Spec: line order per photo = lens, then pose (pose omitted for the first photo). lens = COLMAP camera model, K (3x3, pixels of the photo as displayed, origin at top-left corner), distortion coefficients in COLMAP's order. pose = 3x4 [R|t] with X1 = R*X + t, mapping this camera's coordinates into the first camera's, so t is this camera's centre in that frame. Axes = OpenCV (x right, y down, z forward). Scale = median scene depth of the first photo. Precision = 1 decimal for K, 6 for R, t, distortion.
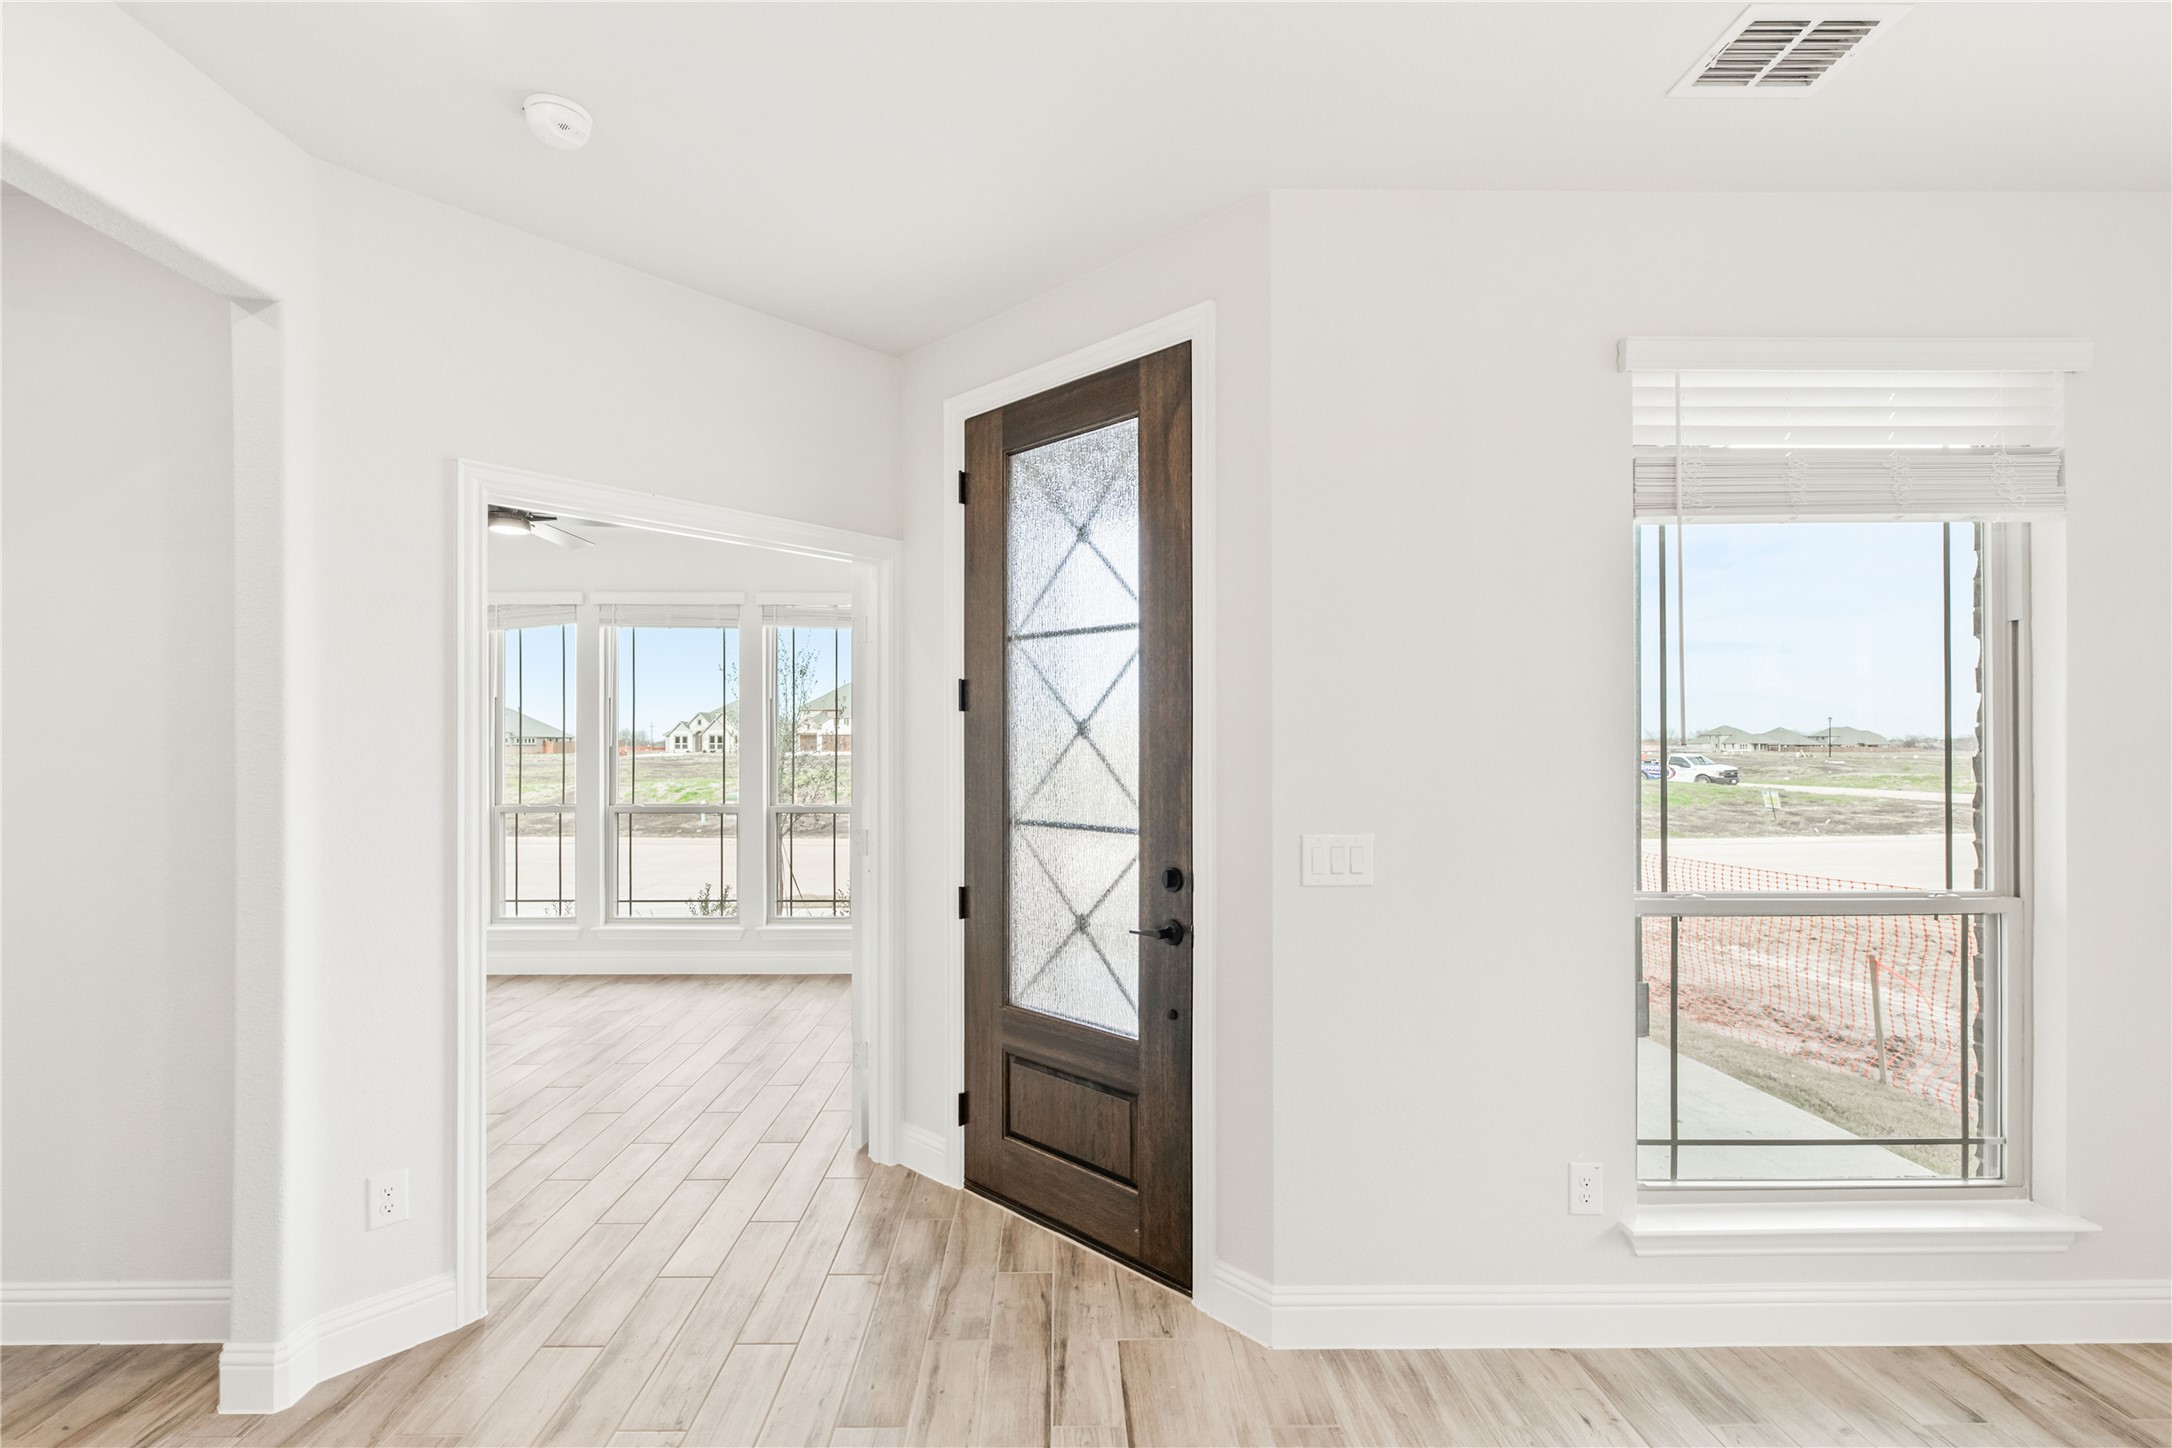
lens RADIAL K [[1001.7, 0, 1063.3], [0, 1001.7, 763.5], [0, 0, 1]] dist [0.000030, -0.000030]
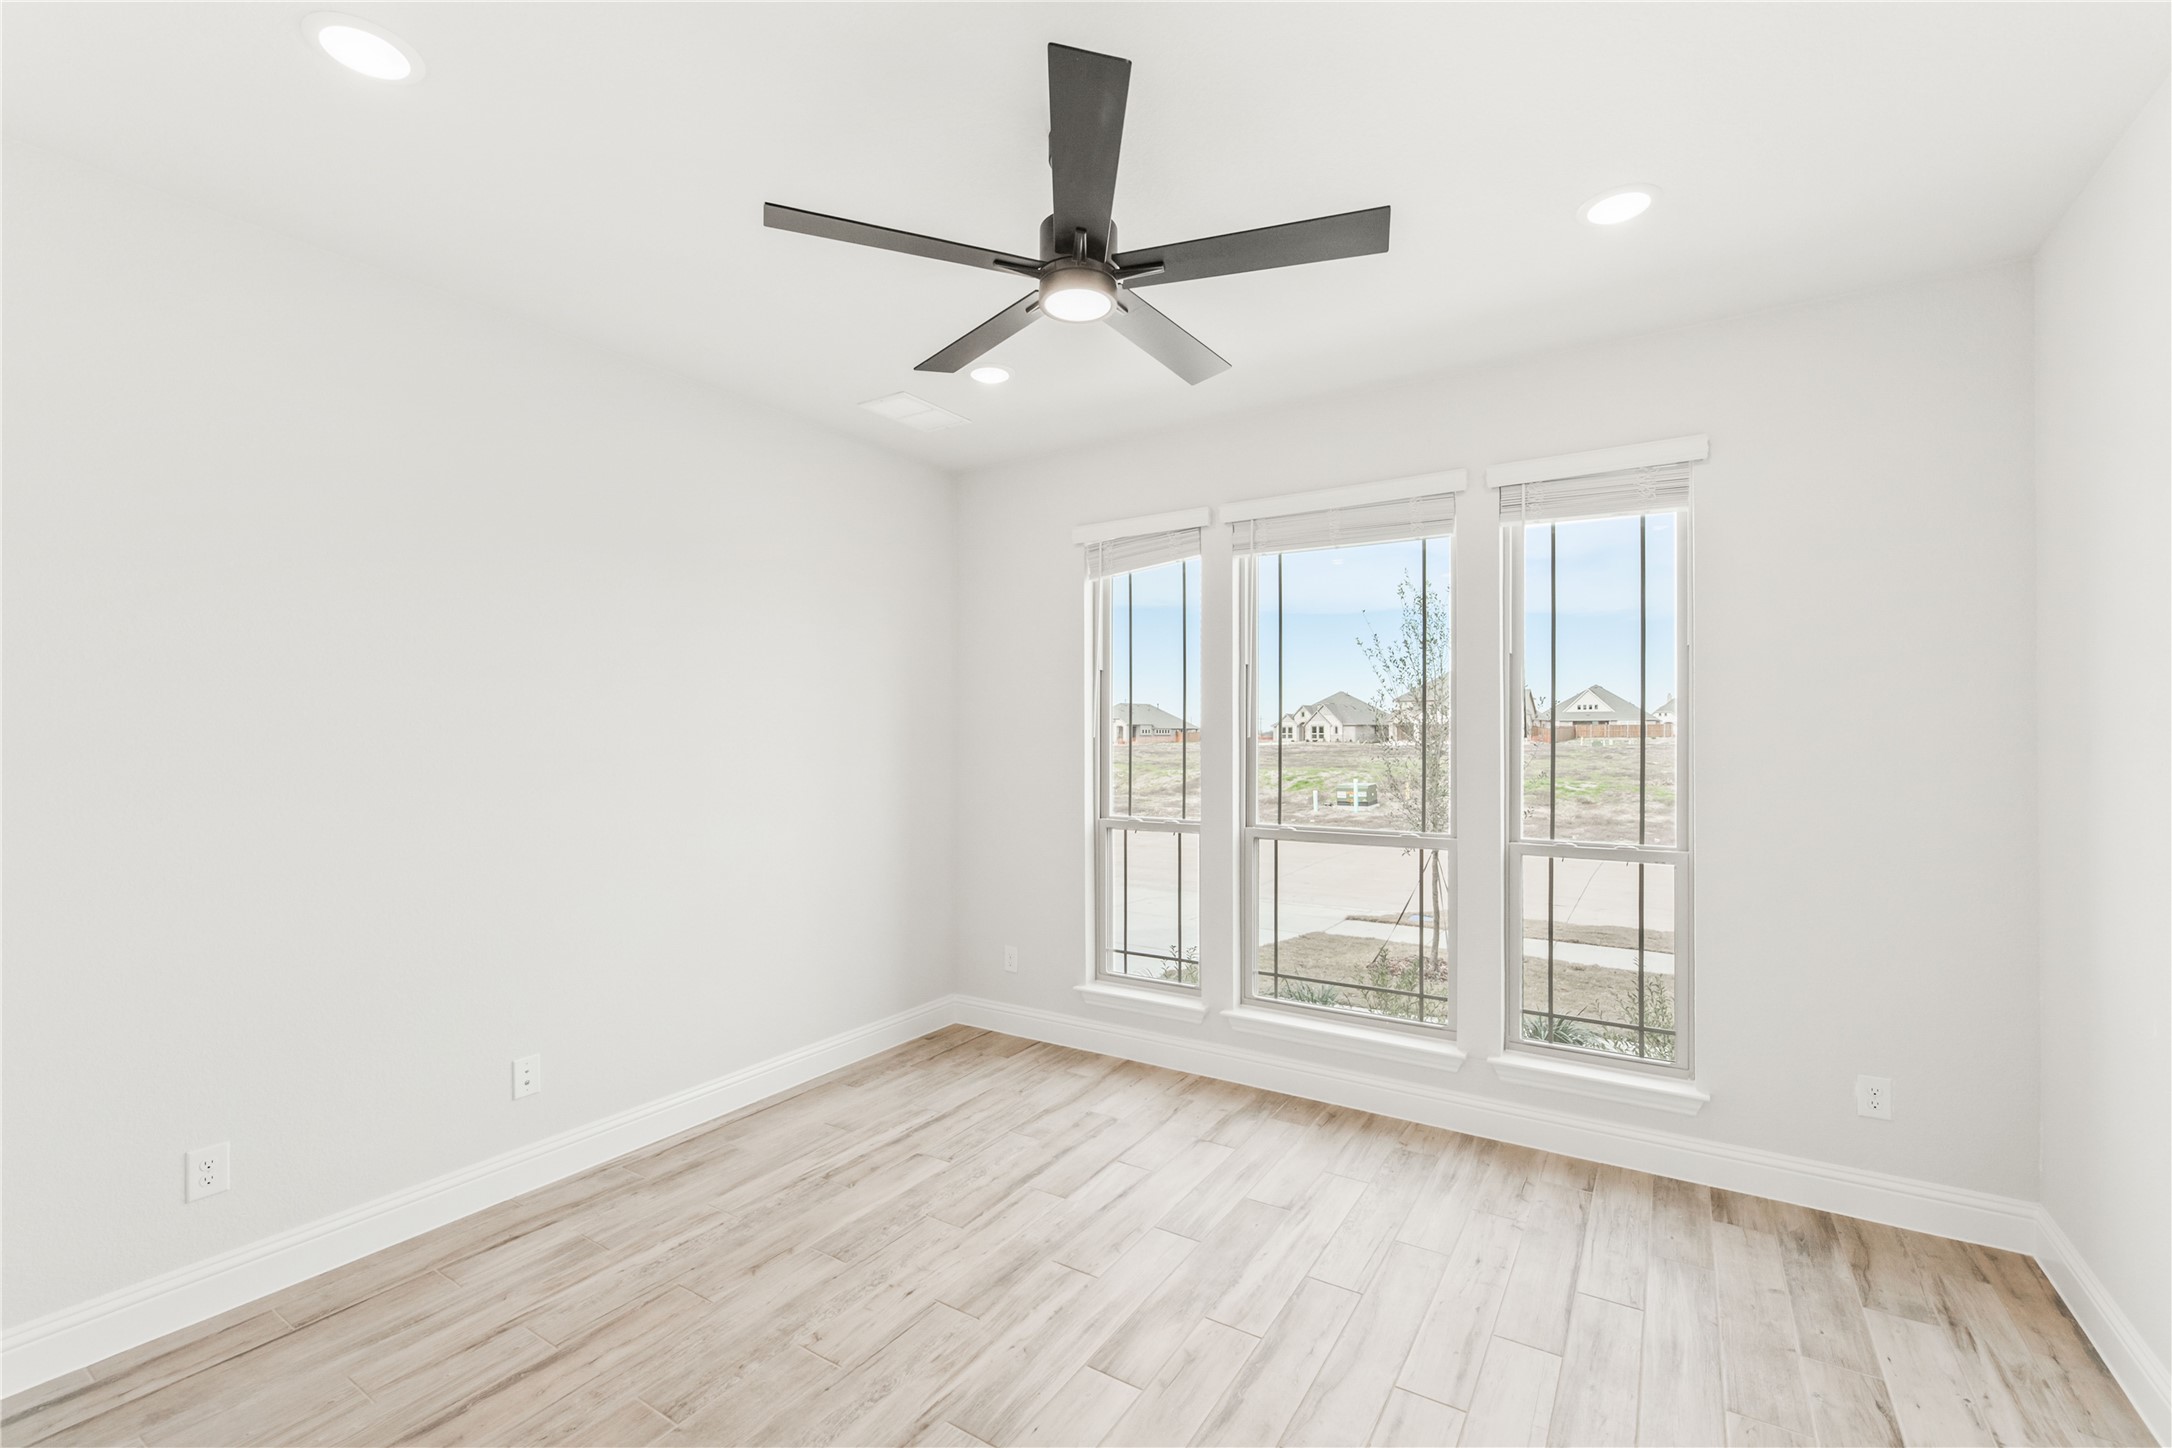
lens RADIAL K [[932.0, 0, 1086.0], [0, 932.0, 724.0], [0, 0, 1]] dist [0.008534, -0.000150]
pose [[0.838800, -0.012536, -0.544296, -0.204964], [-0.003698, 0.999581, -0.028720, -0.007080], [0.544427, 0.026103, 0.838402, 0.422855]]
